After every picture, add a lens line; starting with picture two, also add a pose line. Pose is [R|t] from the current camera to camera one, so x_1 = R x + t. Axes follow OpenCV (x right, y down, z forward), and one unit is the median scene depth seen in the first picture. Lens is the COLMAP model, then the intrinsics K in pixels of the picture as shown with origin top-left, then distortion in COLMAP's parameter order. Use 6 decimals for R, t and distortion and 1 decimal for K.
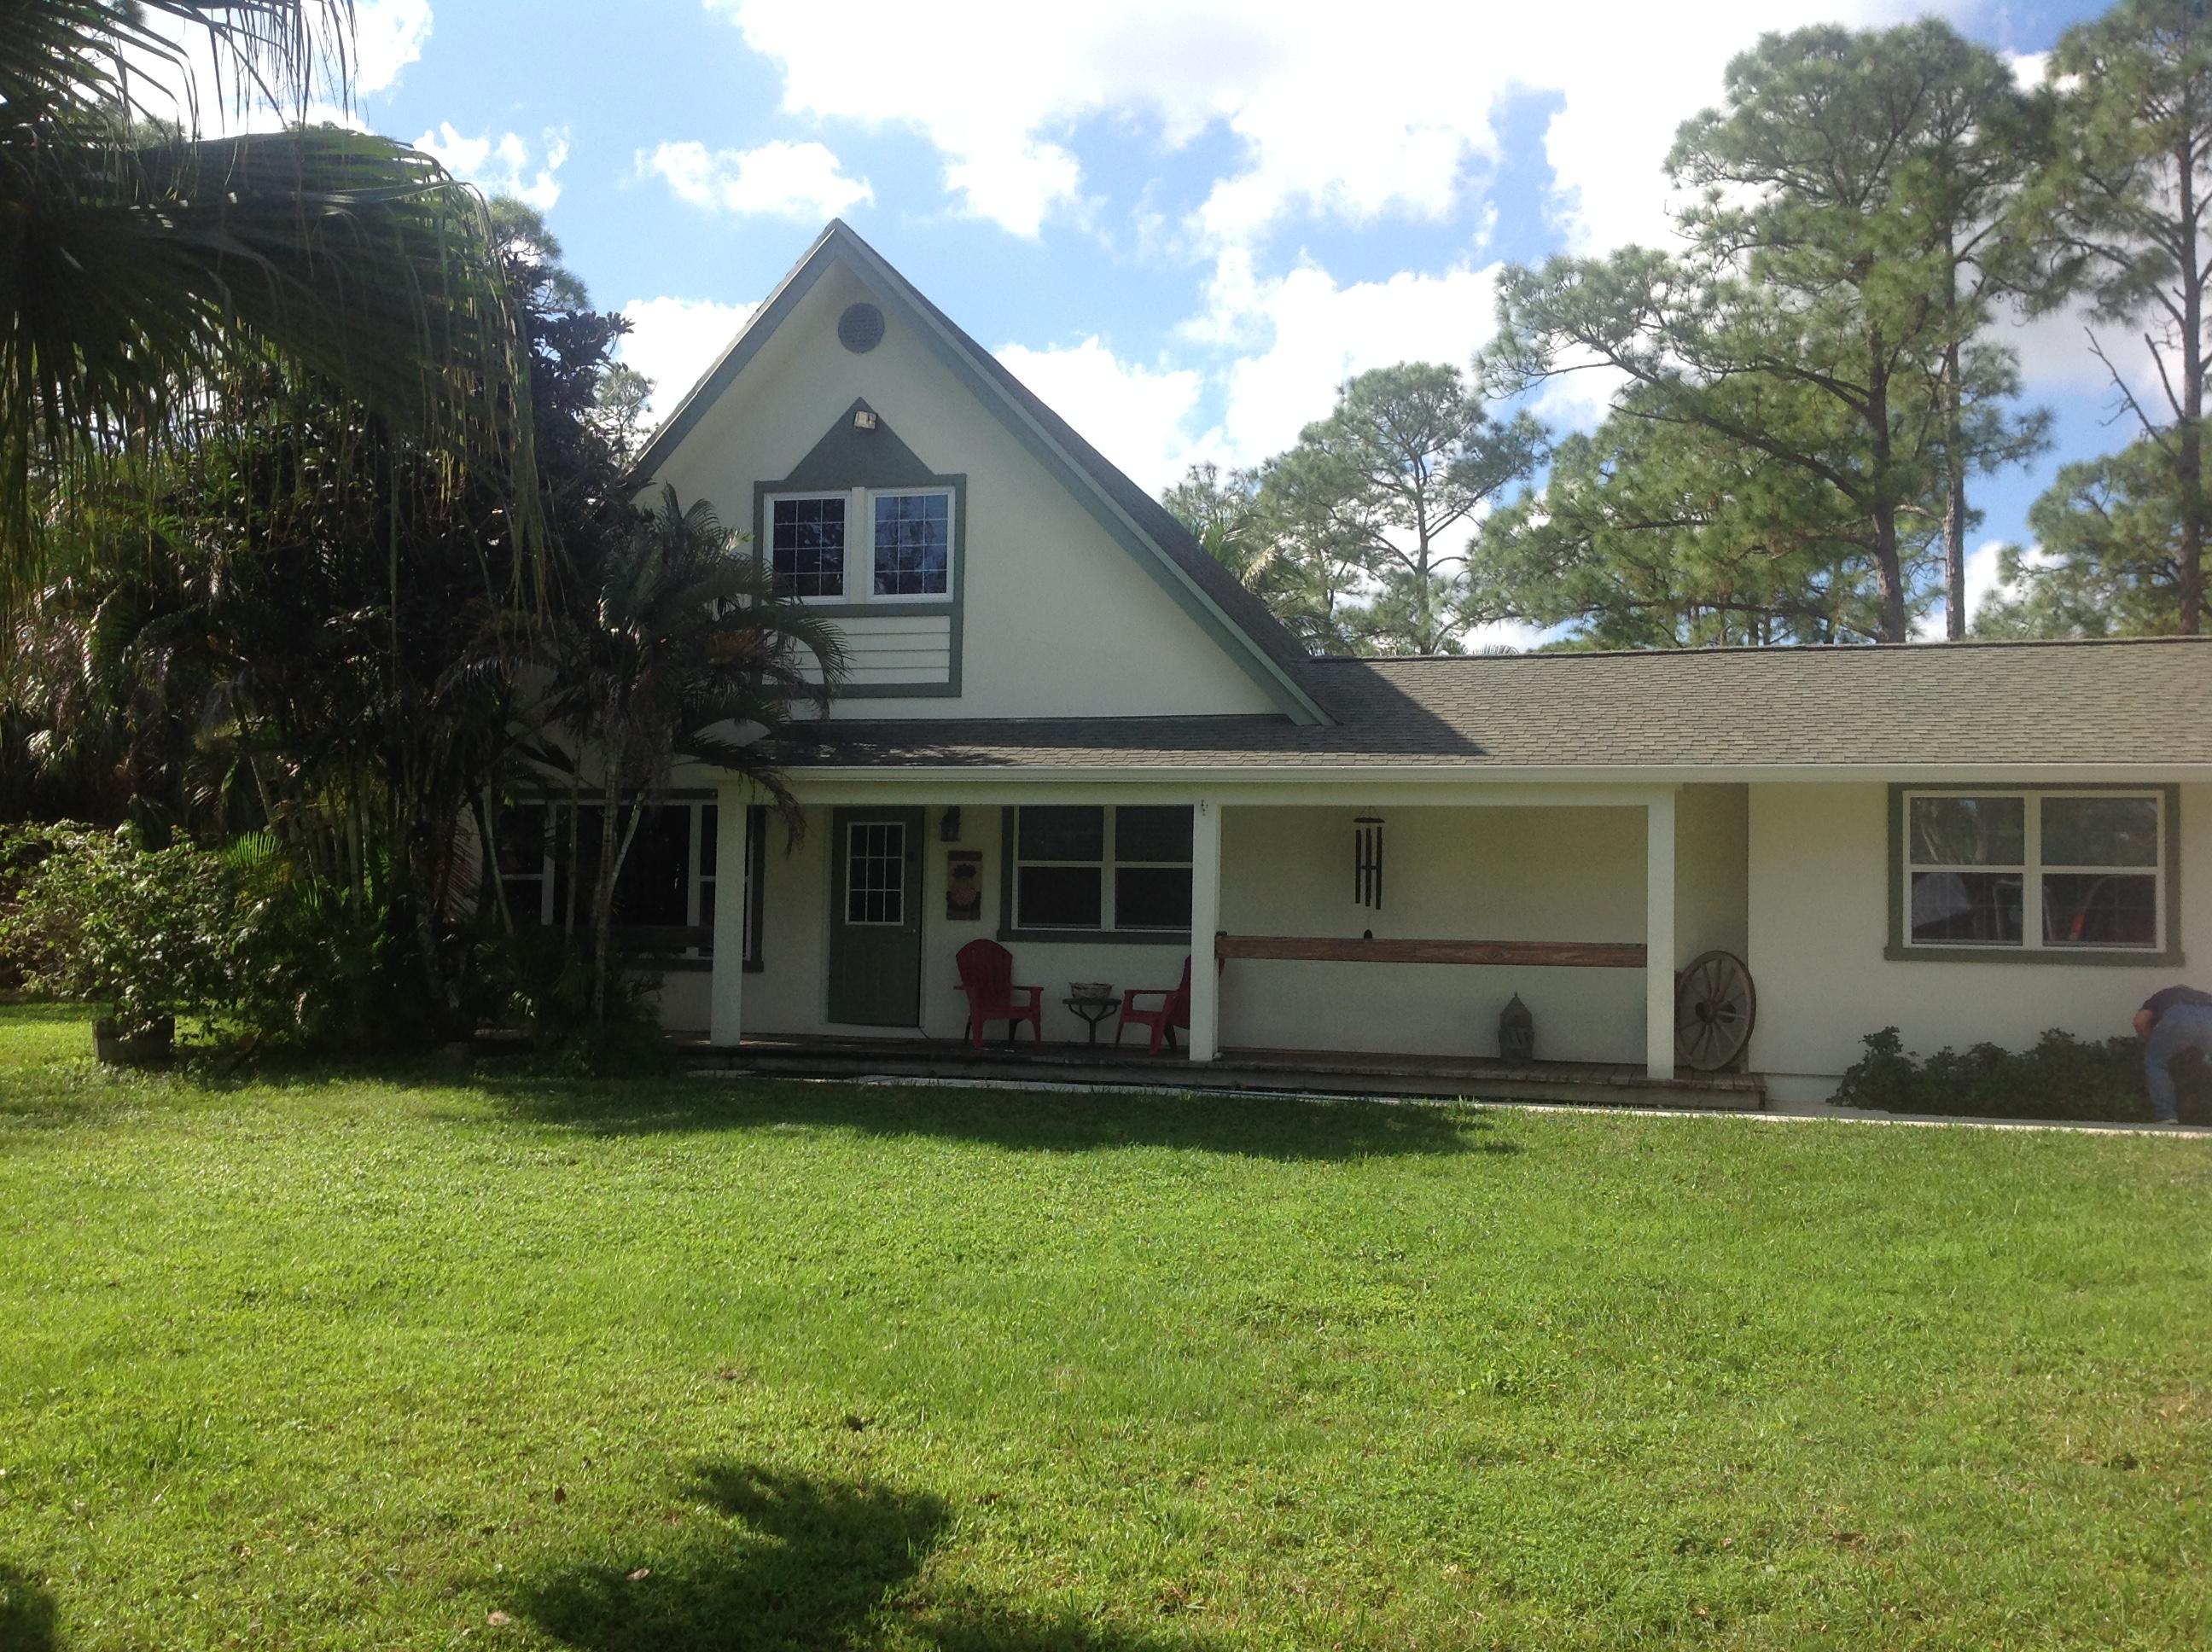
lens RADIAL K [[2071.6, 0, 1089.1], [0, 2071.6, 858.2], [0, 0, 1]] dist [0.178824, -0.410972]
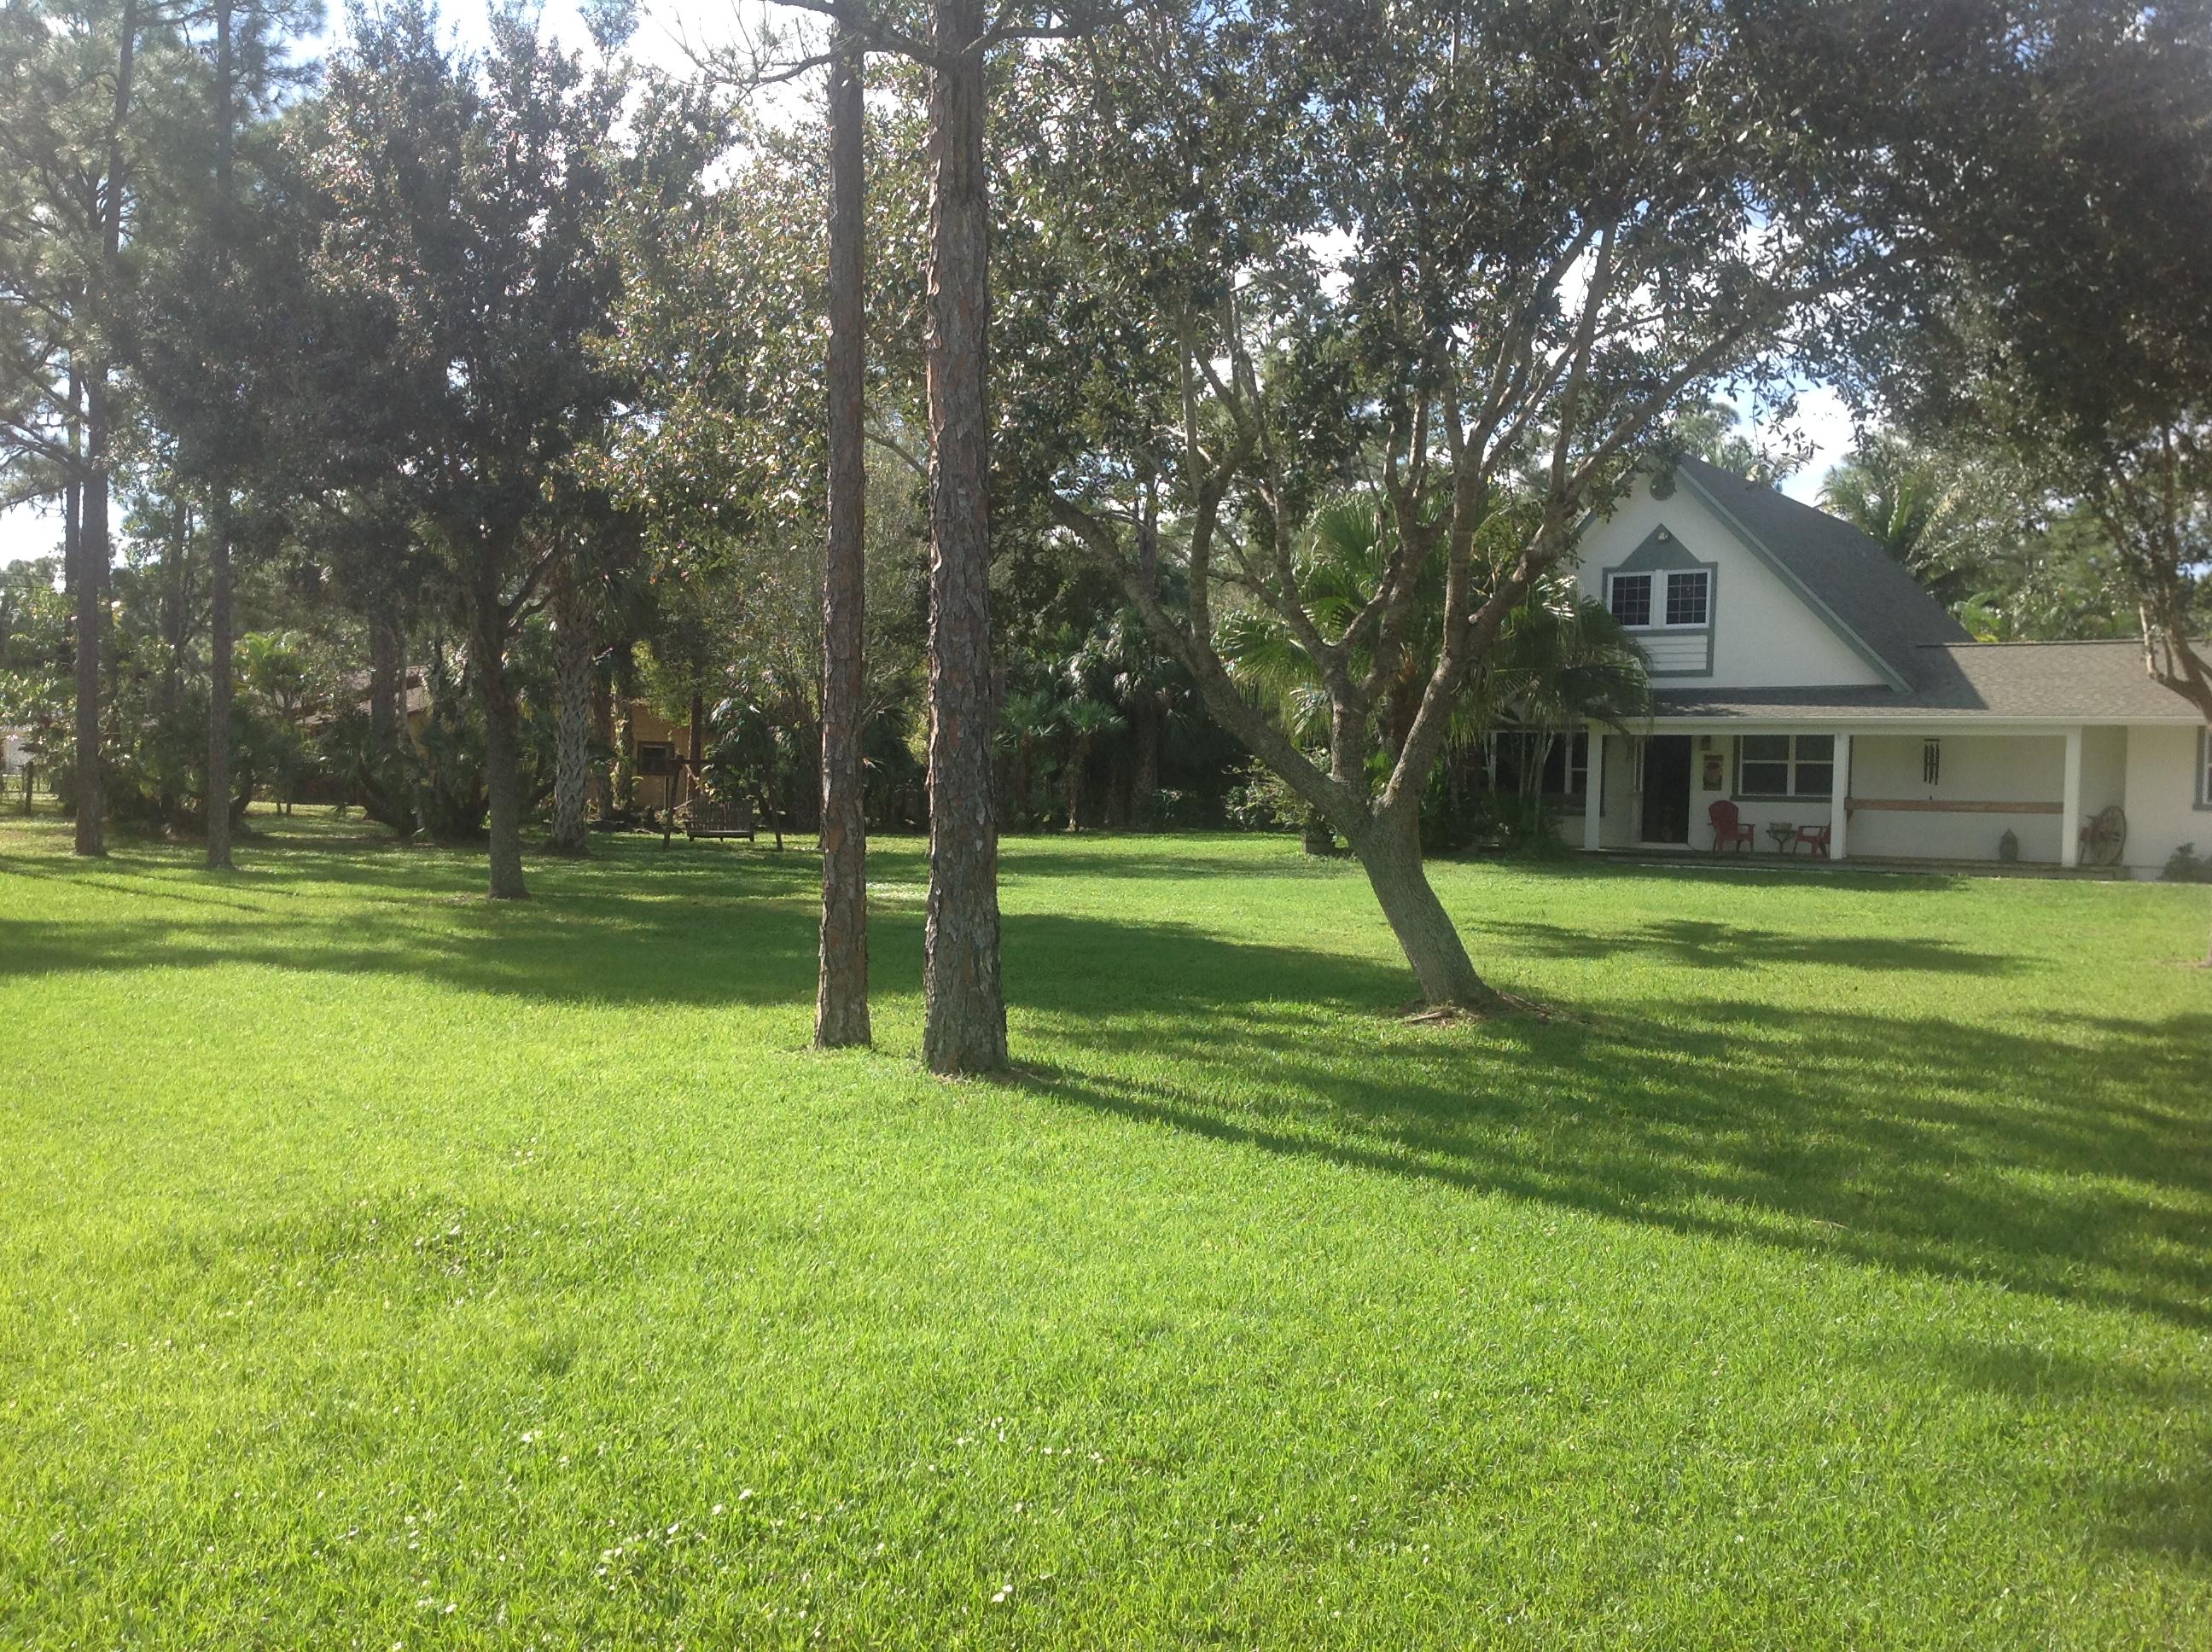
lens RADIAL K [[2220.1, 0, 1088.0], [0, 2220.1, 865.2], [0, 0, 1]] dist [0.242330, -0.615258]
pose [[0.950732, 0.009649, -0.309865, 0.041209], [0.012107, 0.997597, 0.068211, -0.055157], [0.309778, -0.068601, 0.948331, -1.273744]]
